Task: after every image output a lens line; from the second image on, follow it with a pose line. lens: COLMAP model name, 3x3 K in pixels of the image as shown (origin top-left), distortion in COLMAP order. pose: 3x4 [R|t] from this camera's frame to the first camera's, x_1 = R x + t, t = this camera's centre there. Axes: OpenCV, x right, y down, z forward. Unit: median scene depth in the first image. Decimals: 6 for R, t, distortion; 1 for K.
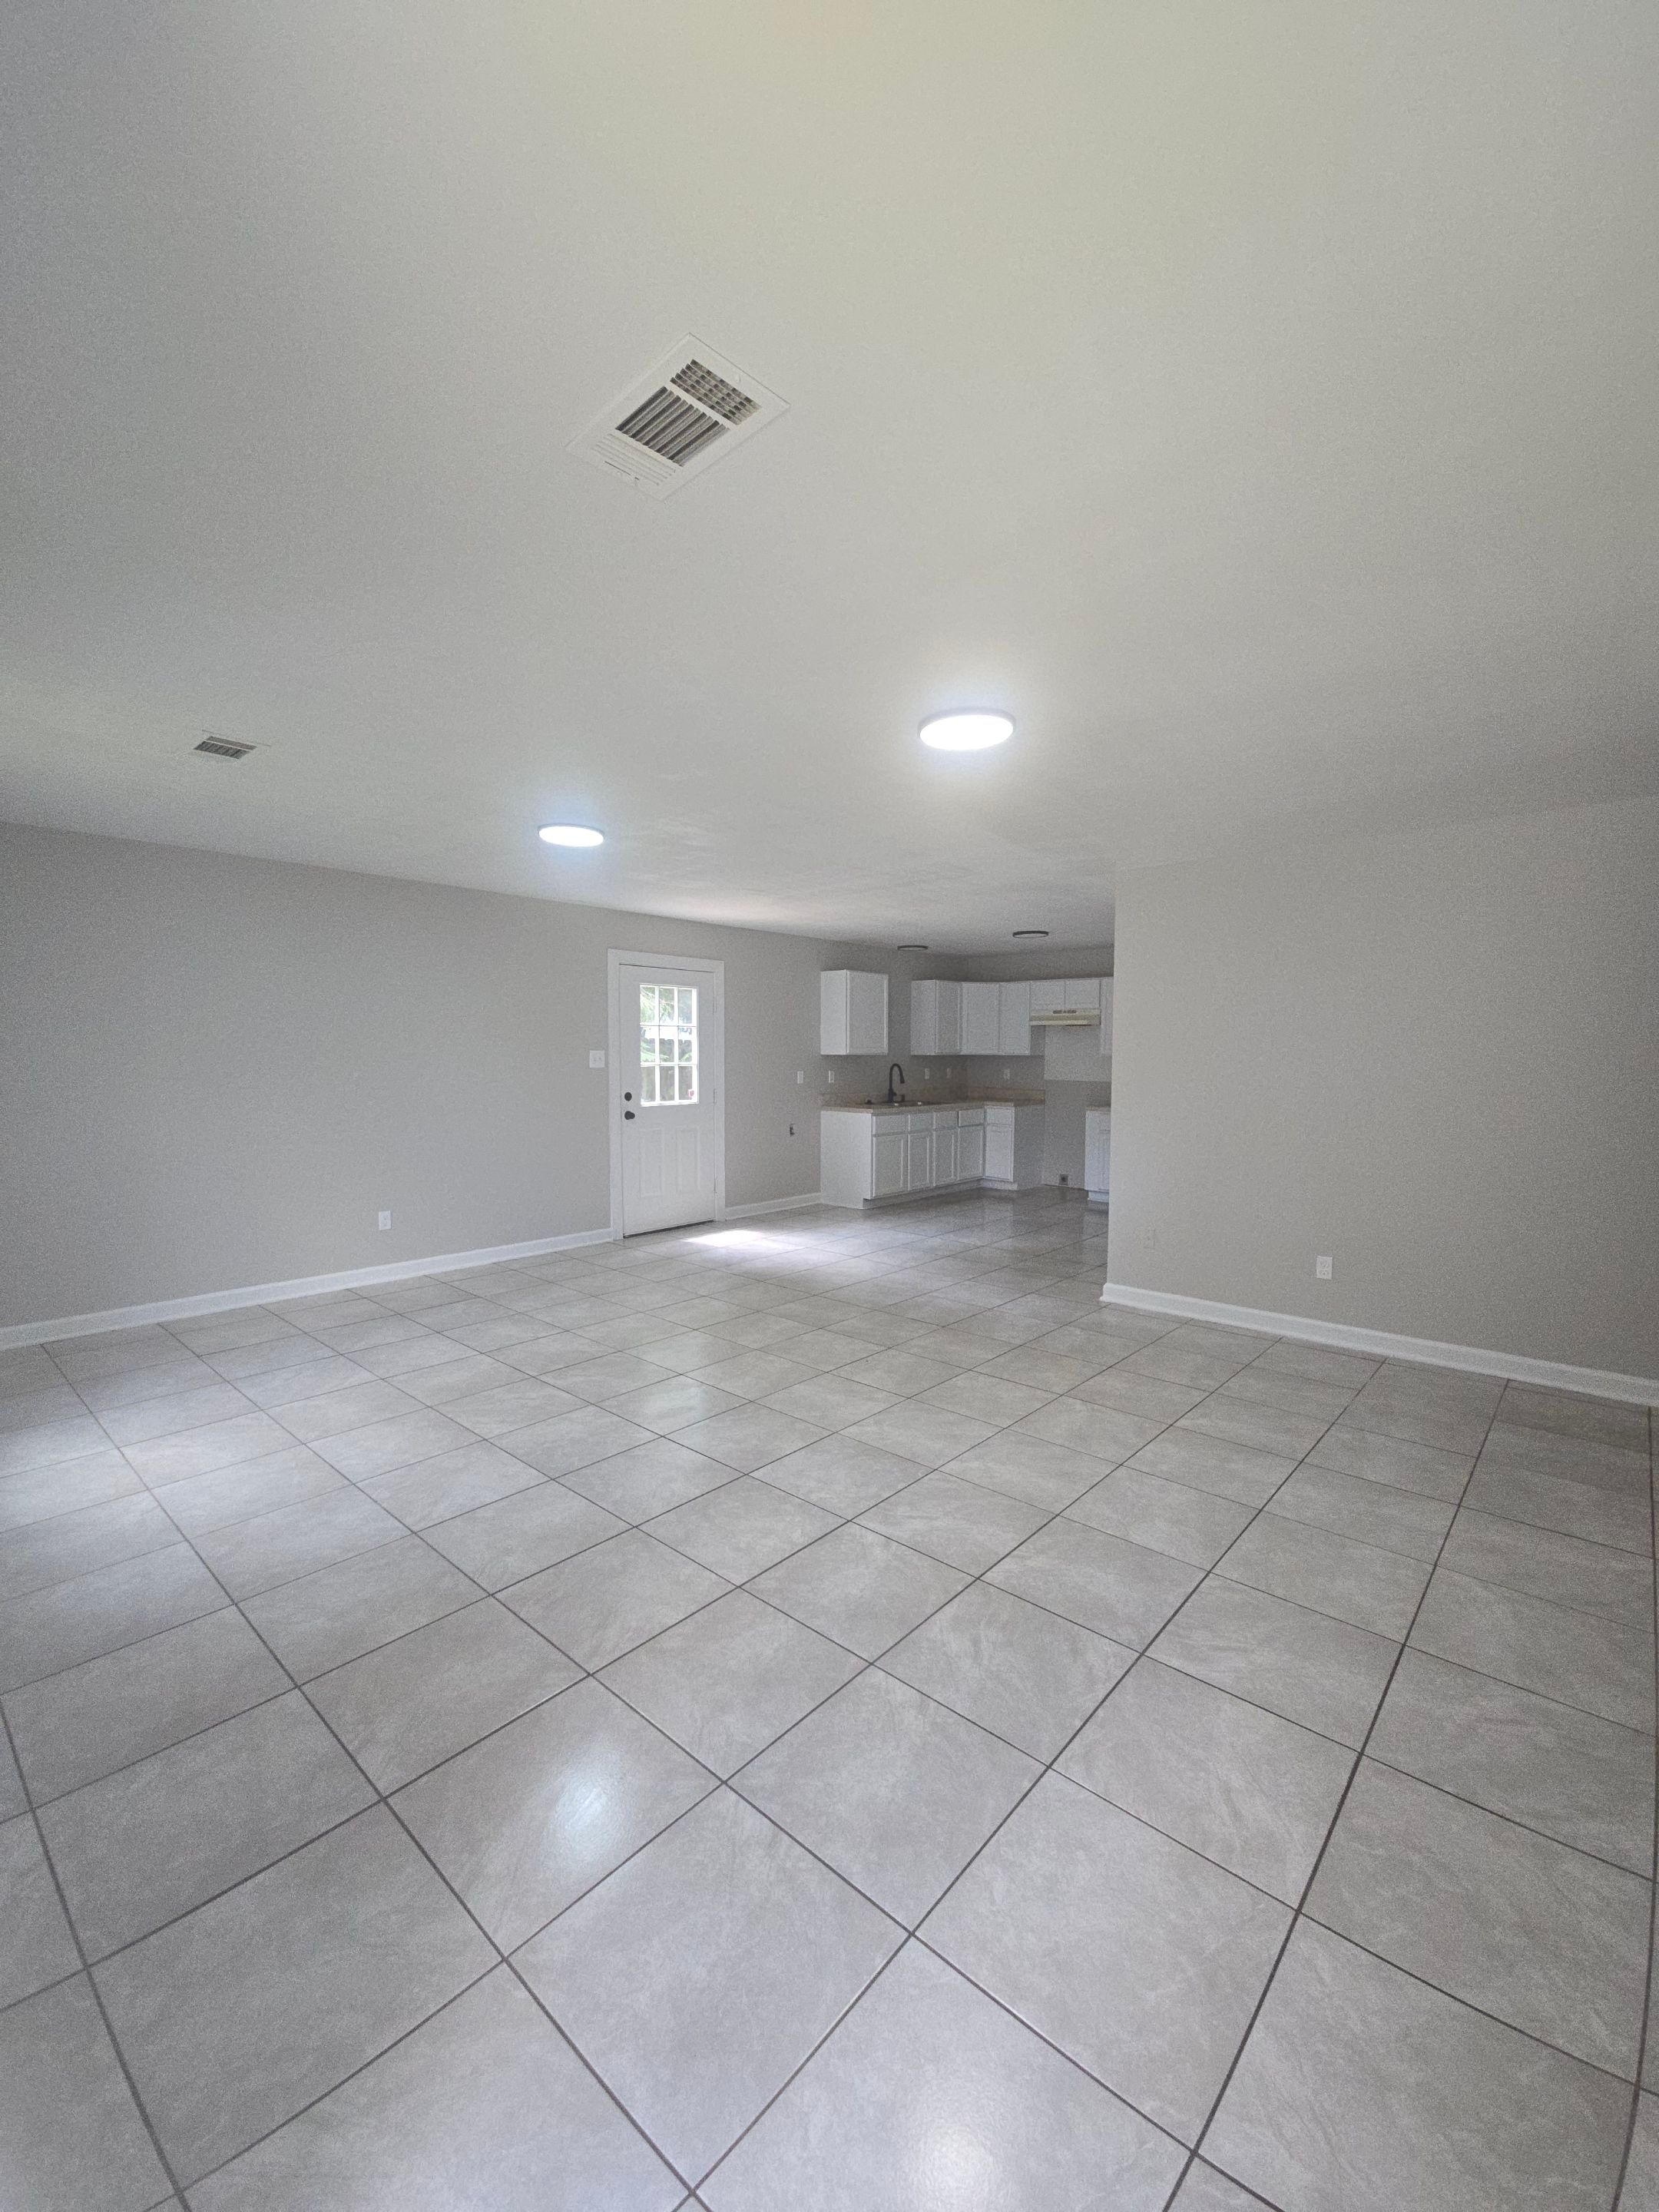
lens RADIAL K [[908.5, 0, 829.5], [0, 908.5, 1106.0], [0, 0, 1]] dist [0.000654, -0.000136]
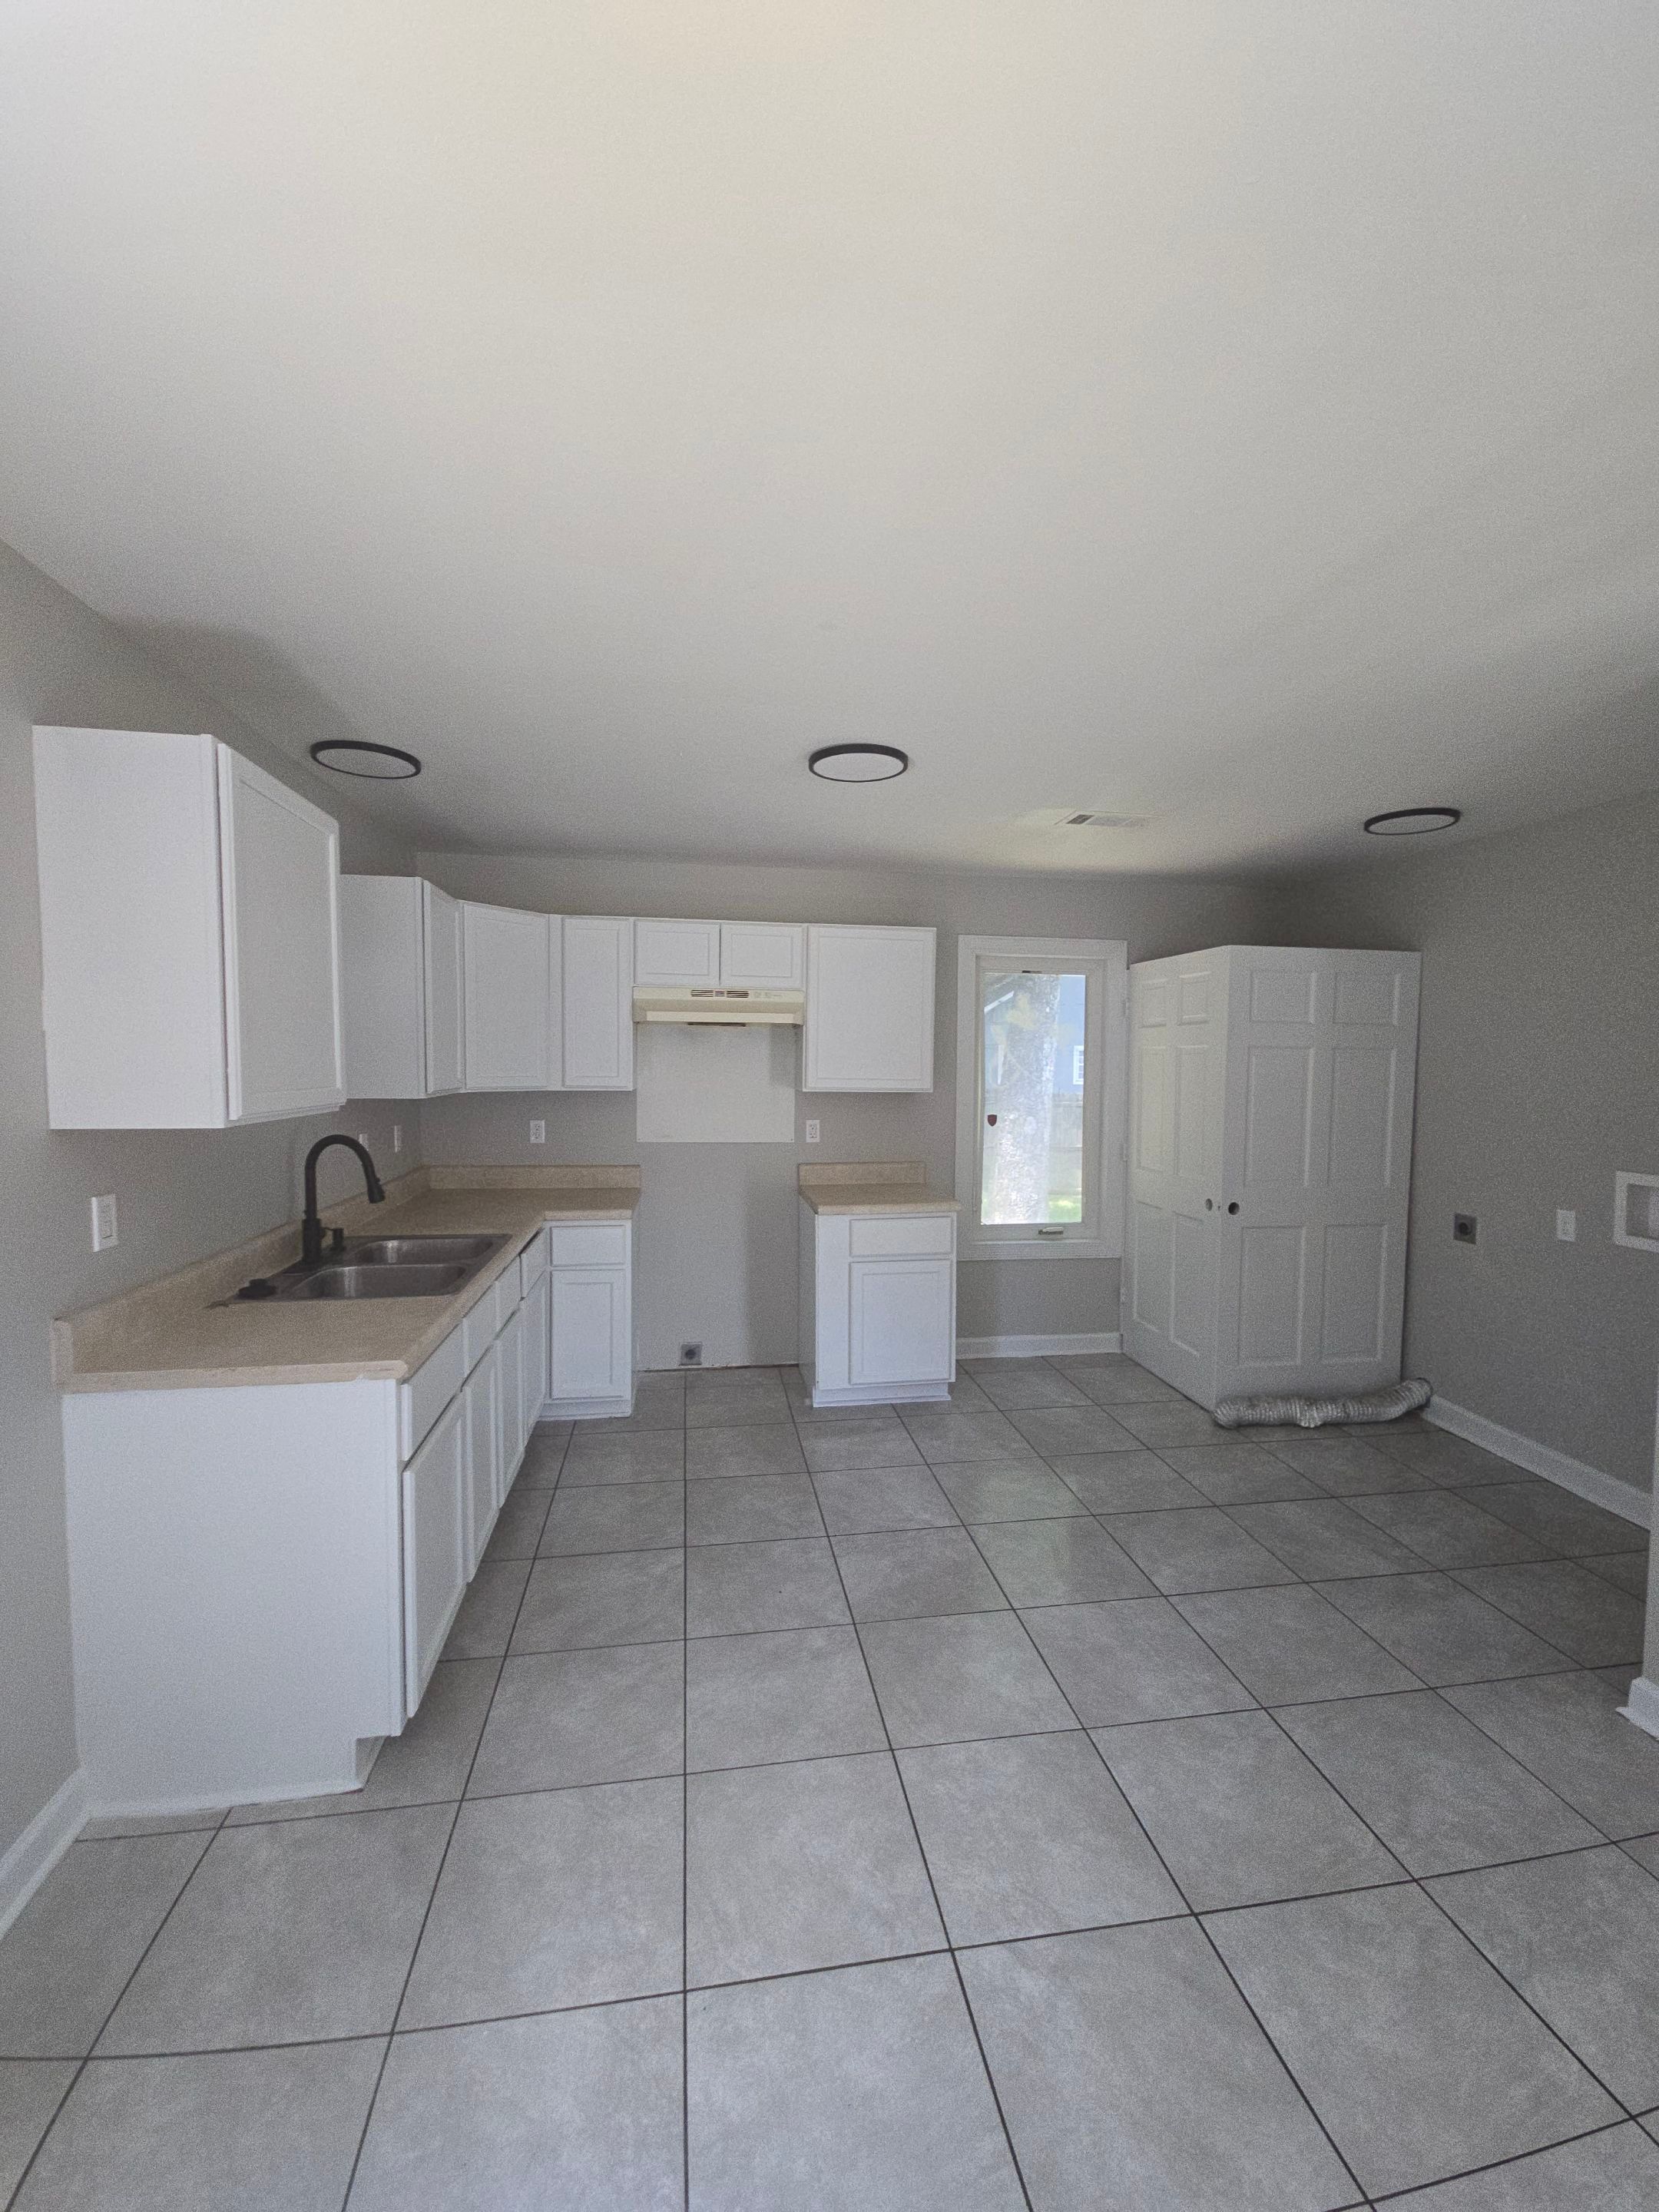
lens RADIAL K [[908.5, 0, 829.5], [0, 908.5, 1106.0], [0, 0, 1]] dist [0.000654, -0.000136]
pose [[0.647738, -0.040969, 0.760761, -0.047575], [0.045168, 0.998862, 0.015333, -0.052376], [-0.760523, 0.024430, 0.648851, 0.666919]]
